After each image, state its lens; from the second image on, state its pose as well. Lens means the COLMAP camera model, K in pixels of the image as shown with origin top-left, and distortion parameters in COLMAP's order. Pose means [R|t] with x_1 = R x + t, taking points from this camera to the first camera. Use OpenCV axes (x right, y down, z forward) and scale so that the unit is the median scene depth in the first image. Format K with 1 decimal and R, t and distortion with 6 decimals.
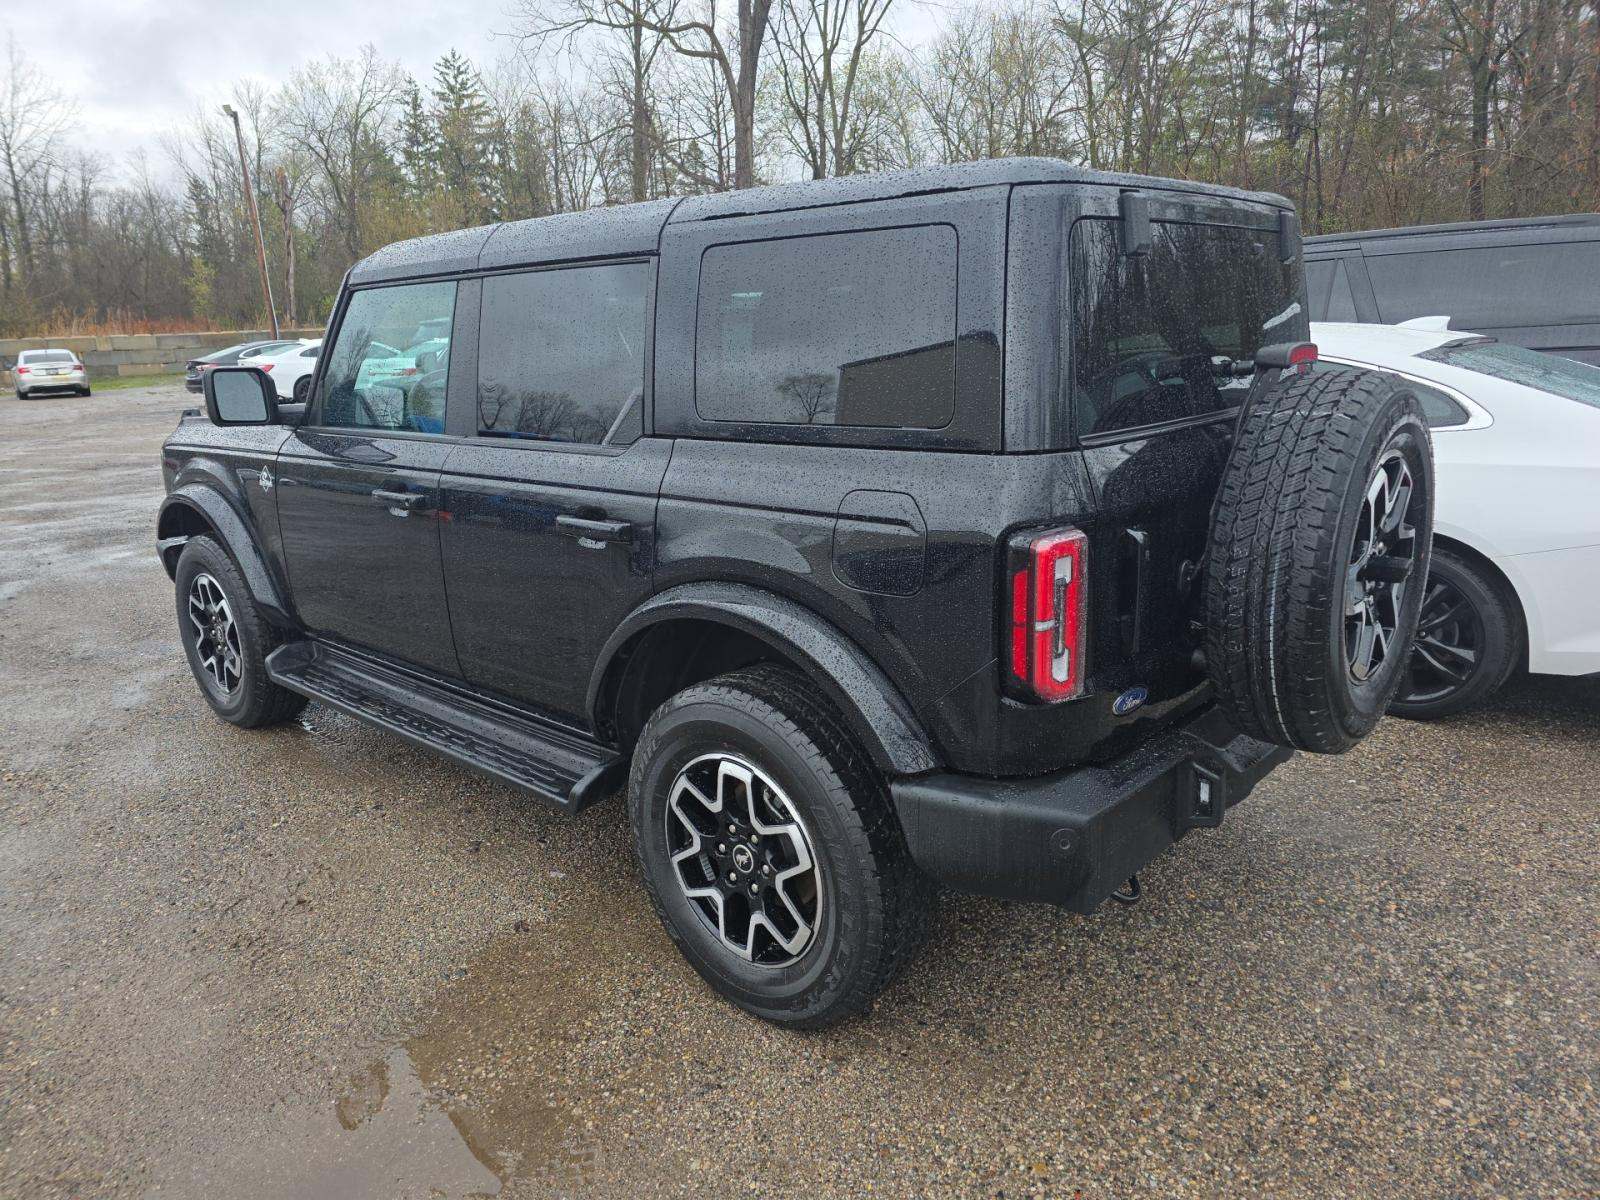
lens RADIAL K [[1044.1, 0, 871.8], [0, 1044.1, 600.4], [0, 0, 1]] dist [-0.003481, -0.000858]
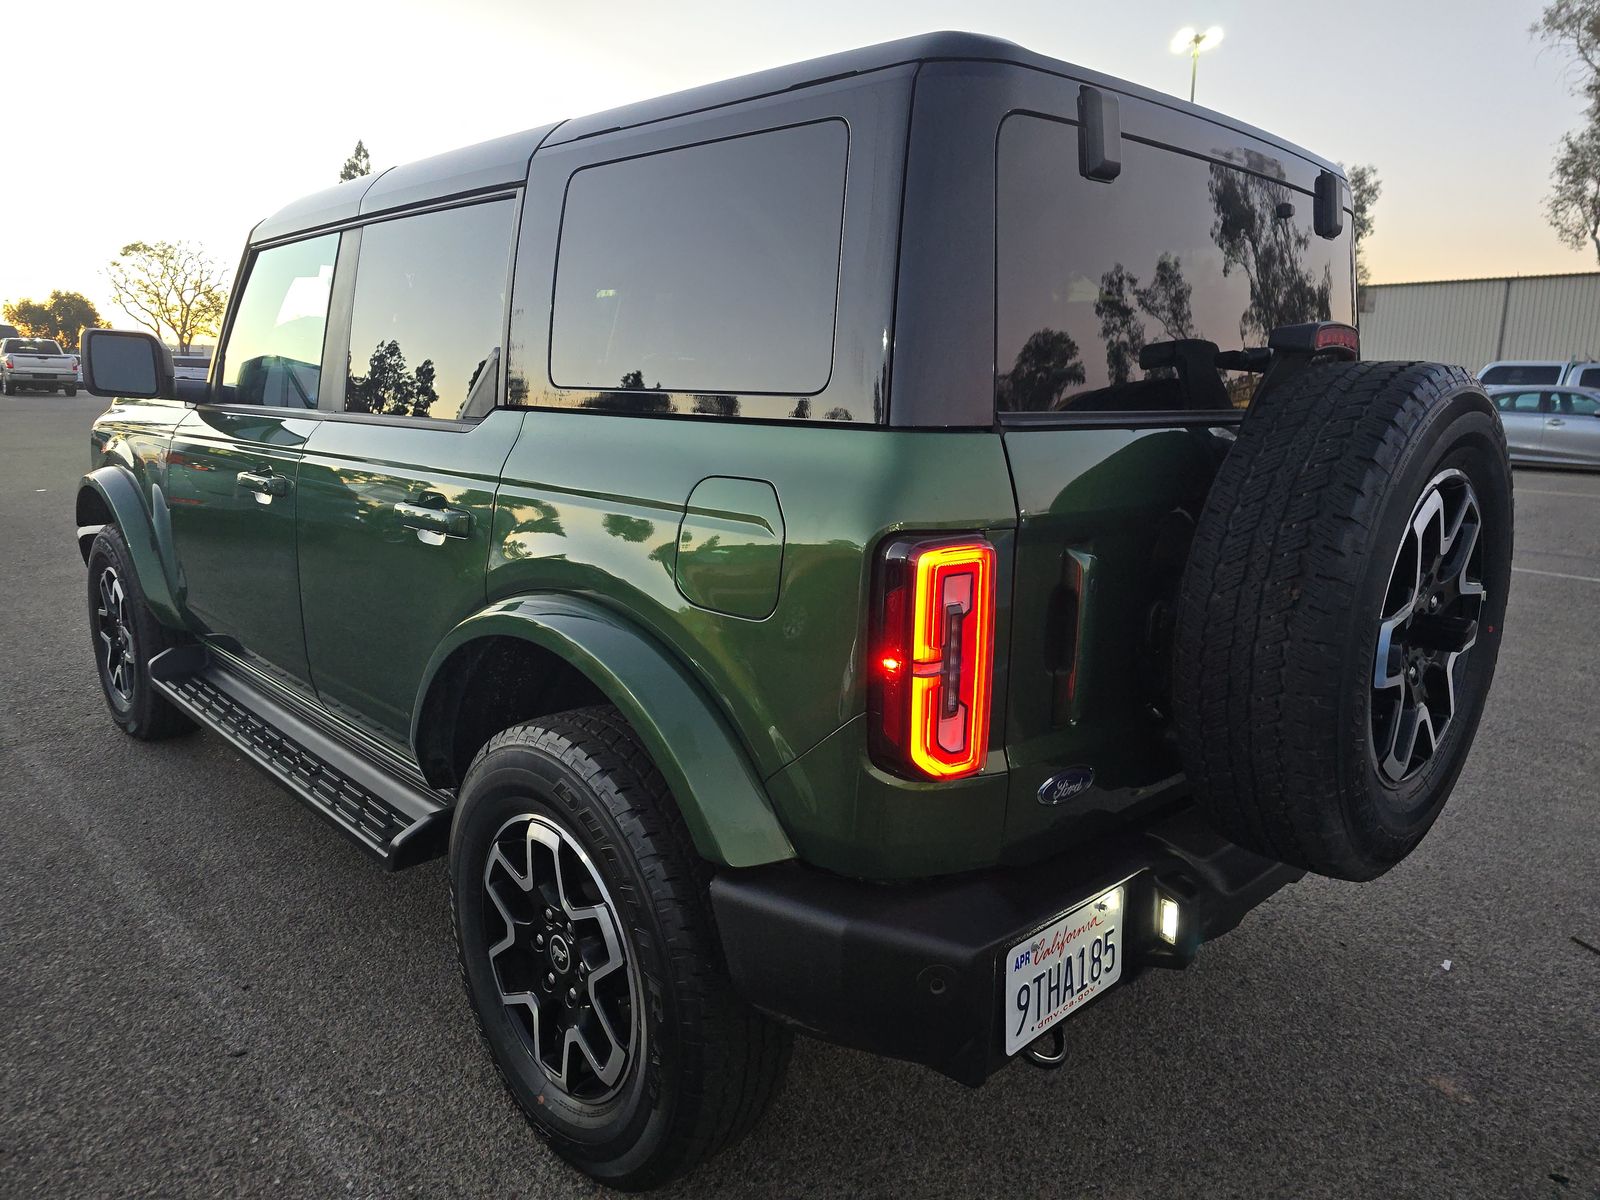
lens RADIAL K [[1108.0, 0, 818.0], [0, 1108.0, 595.9], [0, 0, 1]] dist [0.013127, -0.001054]
pose [[0.995385, 0.065604, -0.070038, 0.108737], [-0.069004, 0.996495, -0.047278, 0.011381], [0.066691, 0.051893, 0.996423, 0.185958]]
